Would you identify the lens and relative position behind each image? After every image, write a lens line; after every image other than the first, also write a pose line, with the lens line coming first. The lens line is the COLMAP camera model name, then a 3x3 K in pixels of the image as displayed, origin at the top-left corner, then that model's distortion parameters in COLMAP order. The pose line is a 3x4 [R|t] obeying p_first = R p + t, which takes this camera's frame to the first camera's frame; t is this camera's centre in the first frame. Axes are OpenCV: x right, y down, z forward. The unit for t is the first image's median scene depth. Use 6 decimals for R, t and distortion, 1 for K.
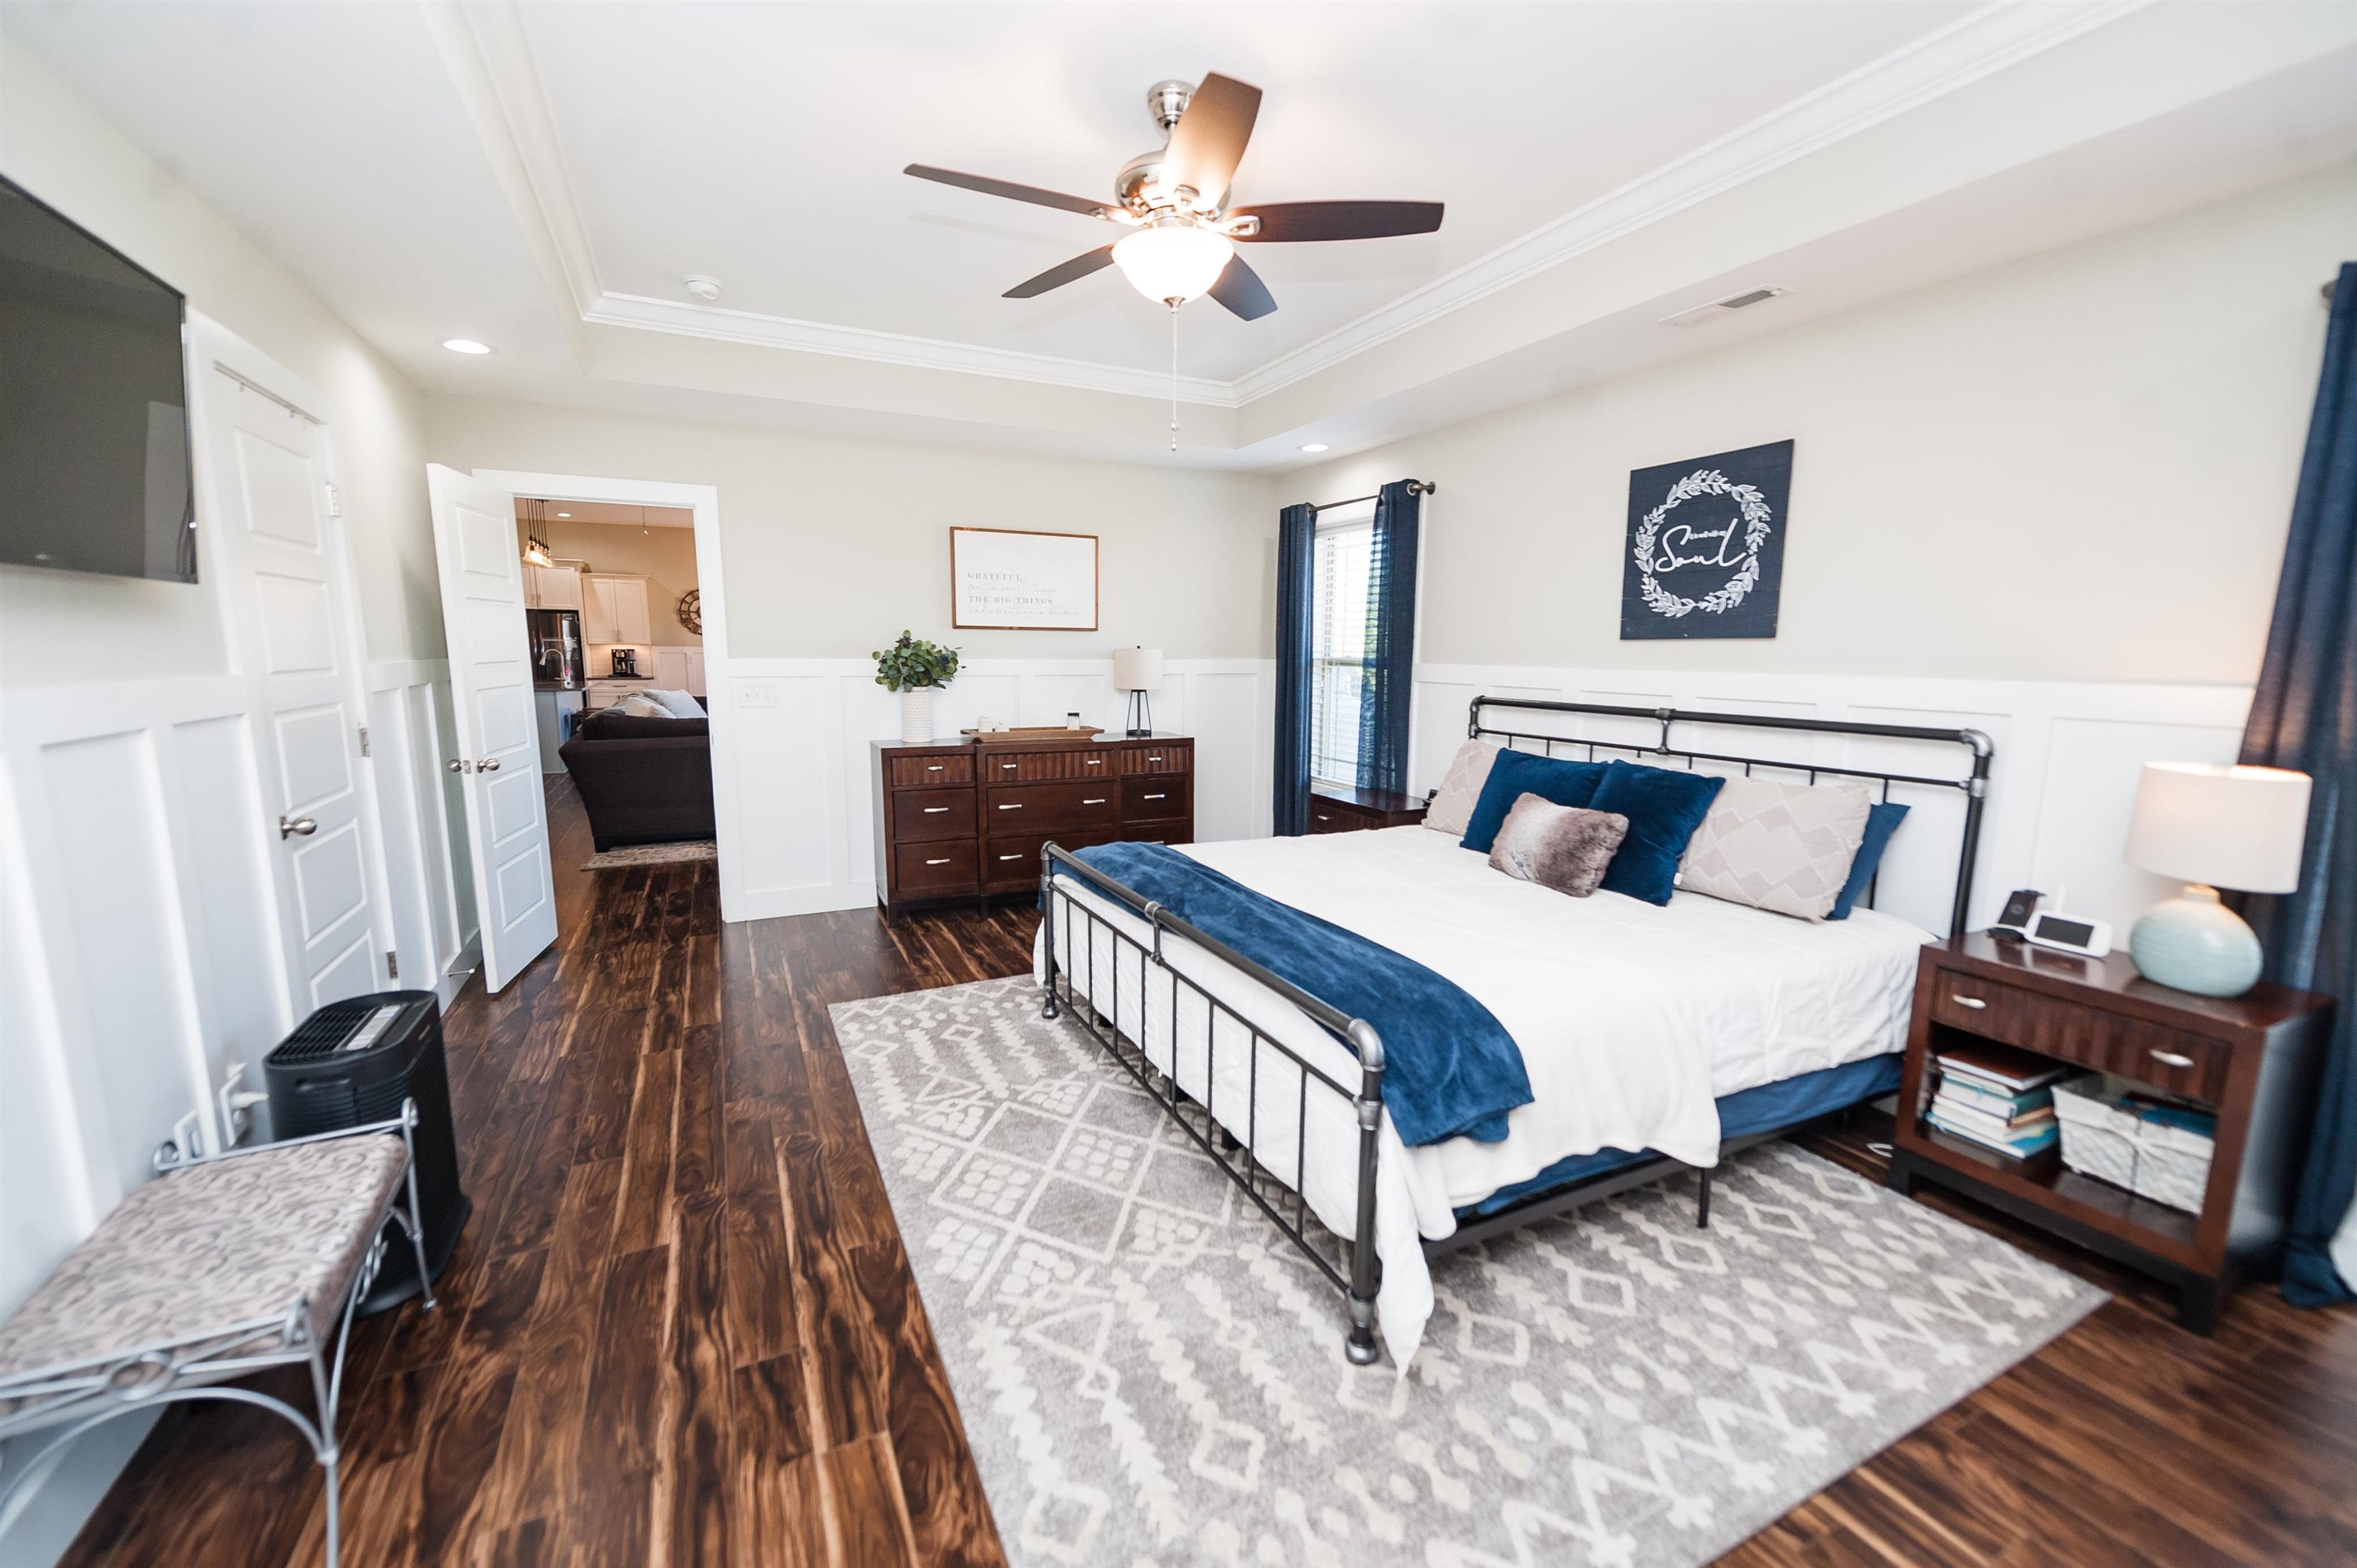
lens RADIAL K [[965.7, 0, 1162.6], [0, 965.7, 790.7], [0, 0, 1]] dist [0.014219, -0.000943]
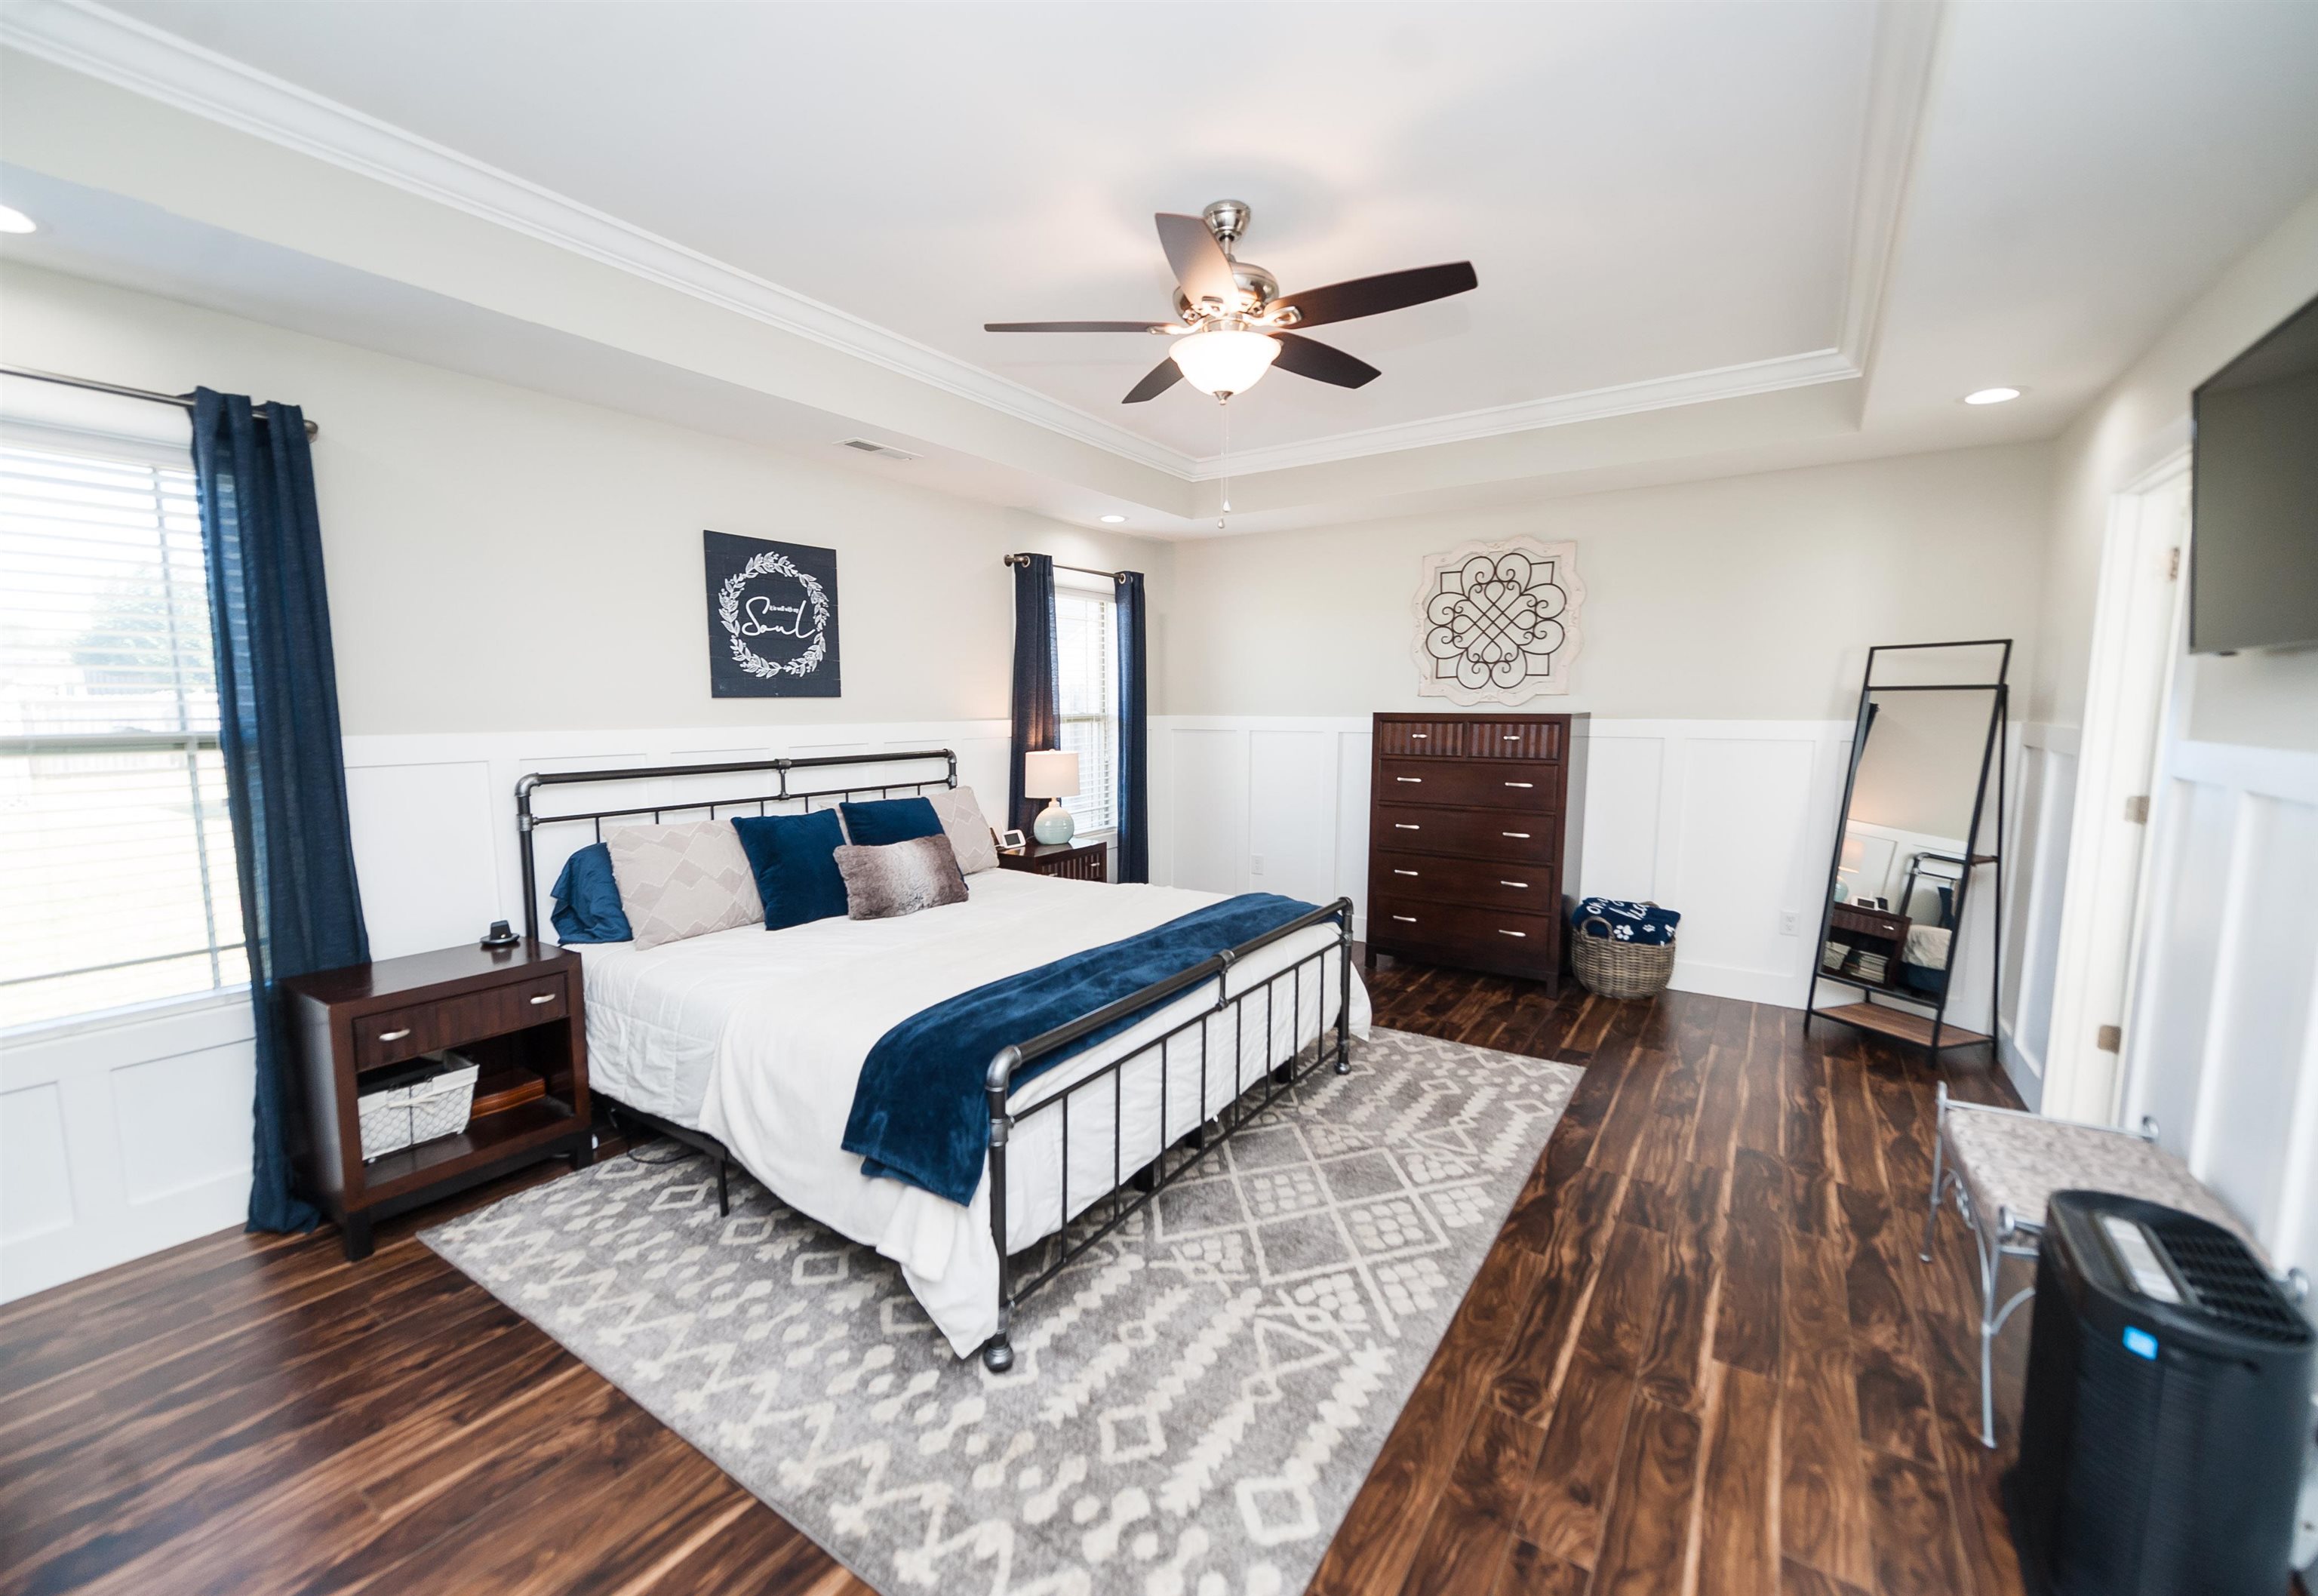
lens RADIAL K [[934.3, 0, 1140.2], [0, 934.3, 802.9], [0, 0, 1]] dist [0.010443, -0.000007]
pose [[-0.508047, -0.100410, 0.855457, -0.694979], [0.128781, 0.973163, 0.190707, -0.210089], [-0.851648, 0.207054, -0.481482, 1.314067]]
